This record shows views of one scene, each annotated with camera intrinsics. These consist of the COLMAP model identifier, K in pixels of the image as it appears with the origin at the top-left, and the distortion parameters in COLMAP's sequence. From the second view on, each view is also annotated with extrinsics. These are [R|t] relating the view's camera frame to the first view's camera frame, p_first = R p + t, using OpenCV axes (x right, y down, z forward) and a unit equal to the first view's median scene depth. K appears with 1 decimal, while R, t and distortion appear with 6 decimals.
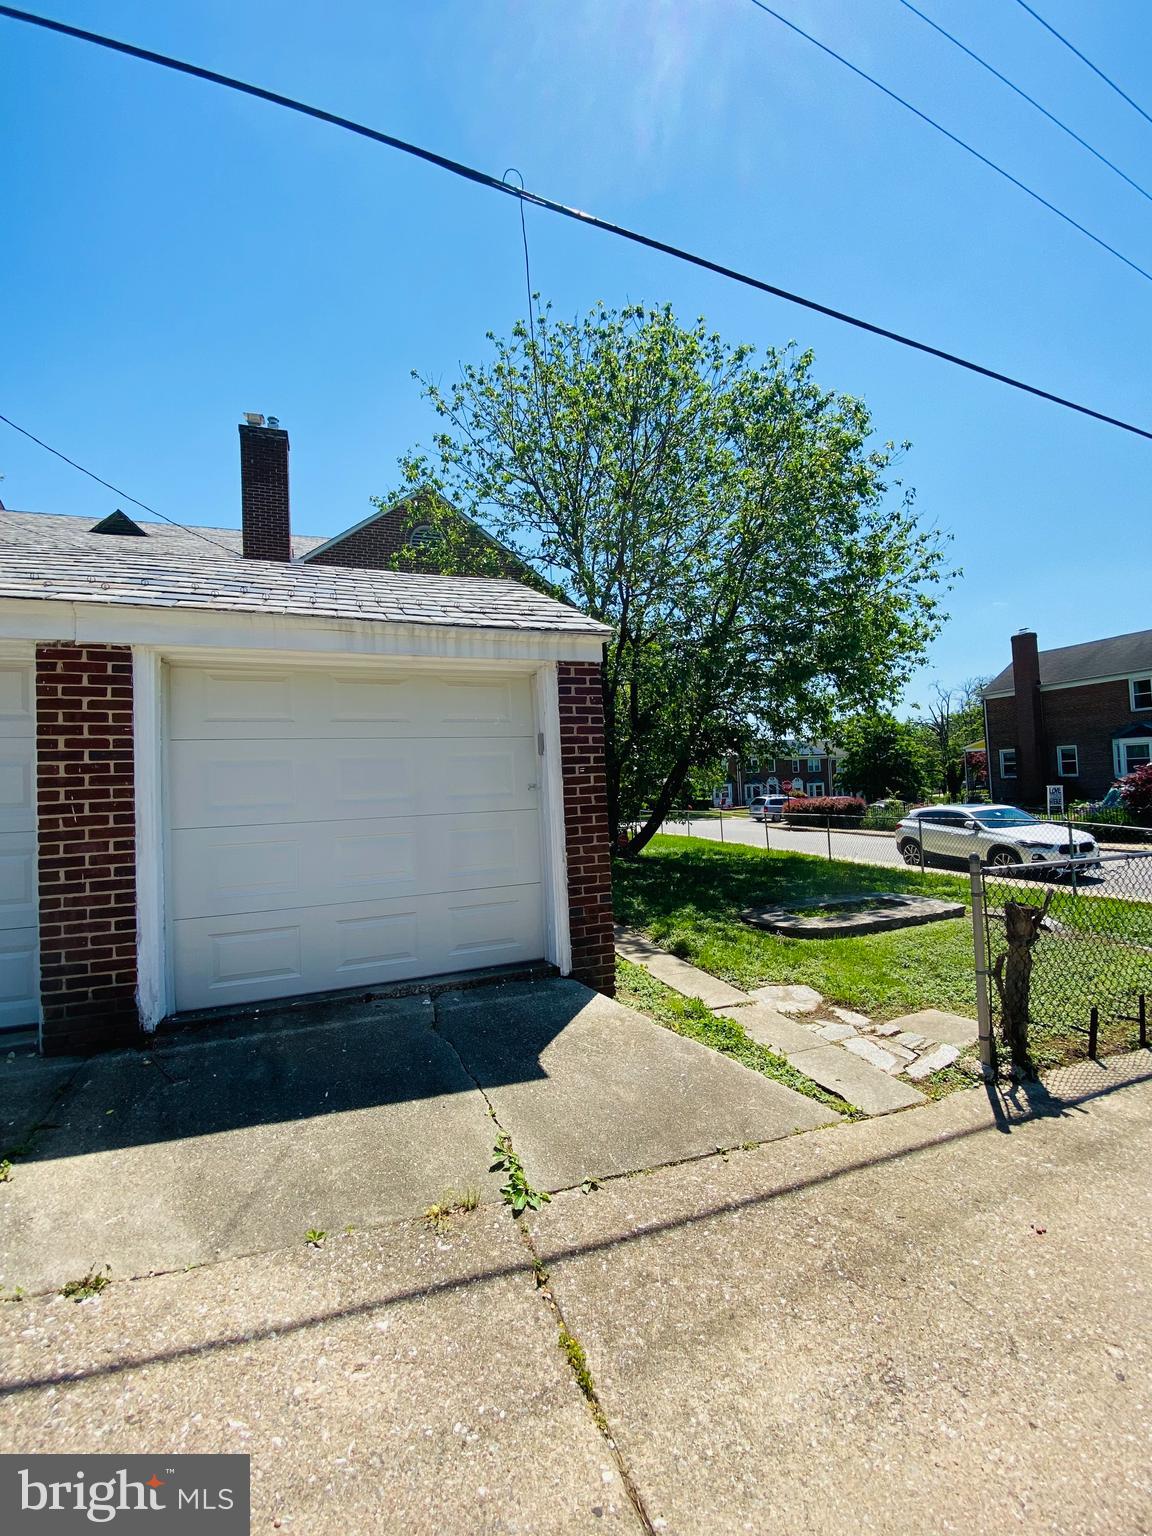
lens RADIAL K [[633.9, 0, 575.1], [0, 633.9, 763.0], [0, 0, 1]] dist [-0.004994, -0.000566]
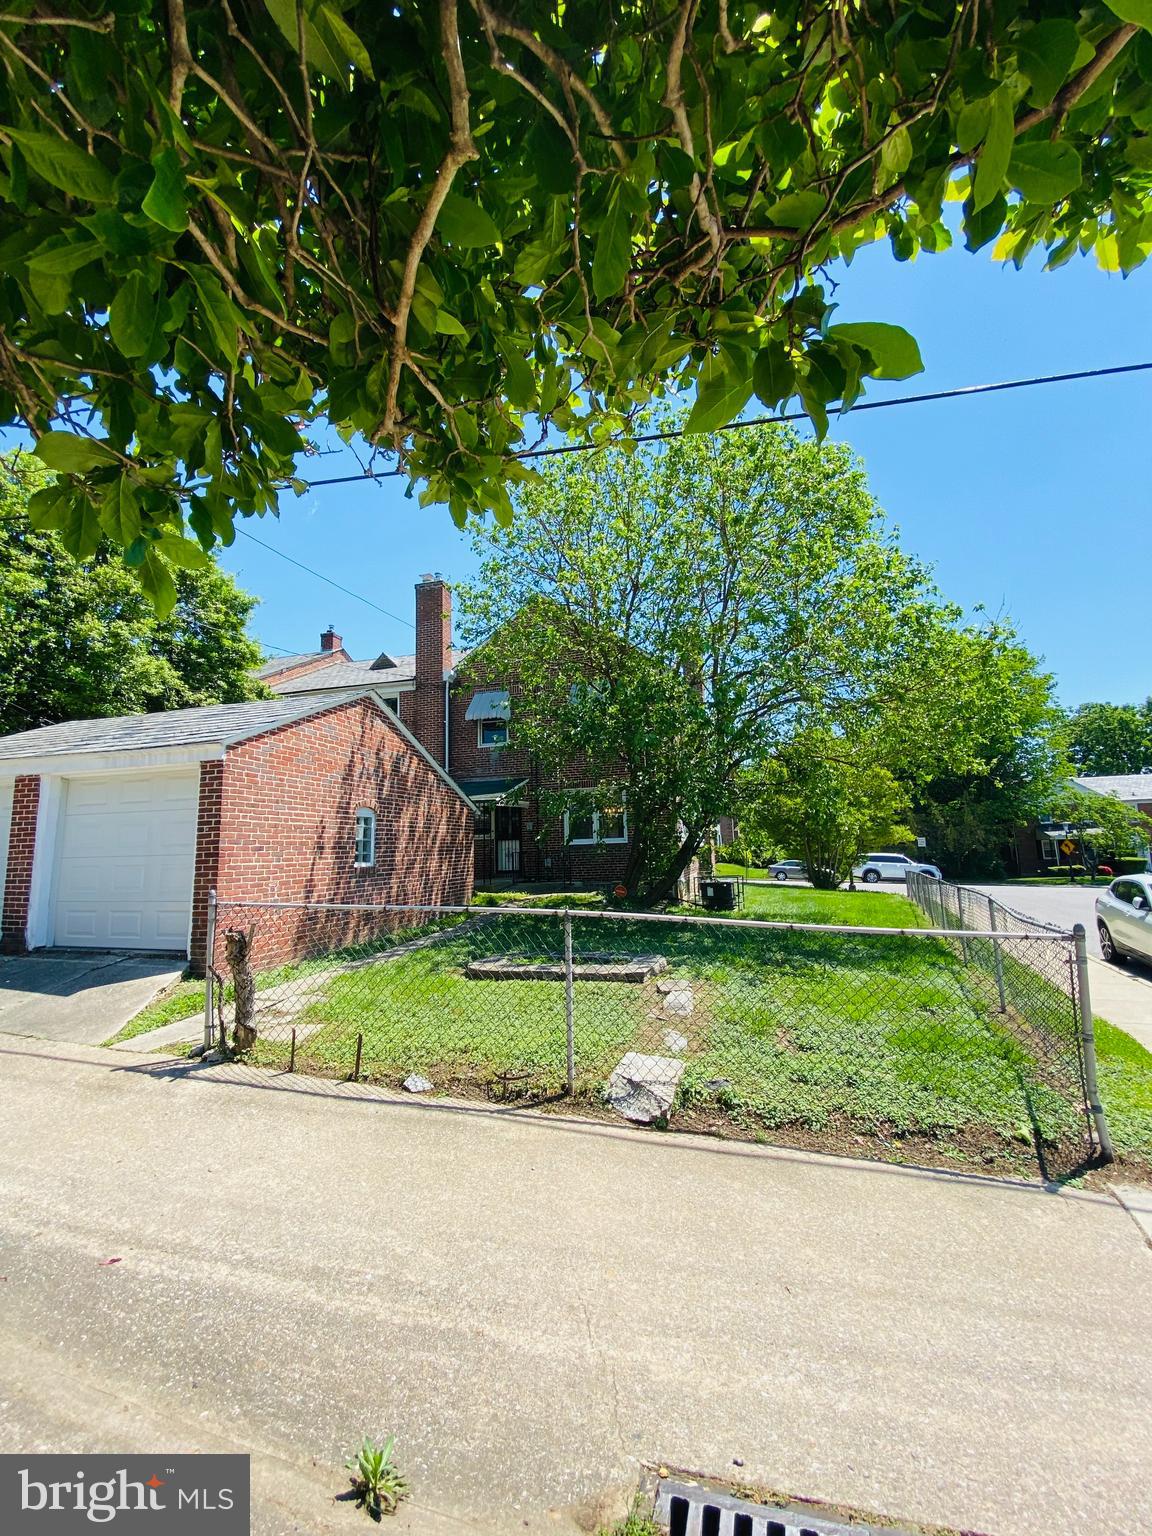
lens RADIAL K [[633.9, 0, 574.9], [0, 633.9, 774.8], [0, 0, 1]] dist [-0.004994, -0.000566]
pose [[0.797181, -0.054352, -0.601289, 2.184447], [0.009267, 0.996924, -0.077829, 0.007110], [0.603669, 0.056471, 0.795232, 0.373239]]
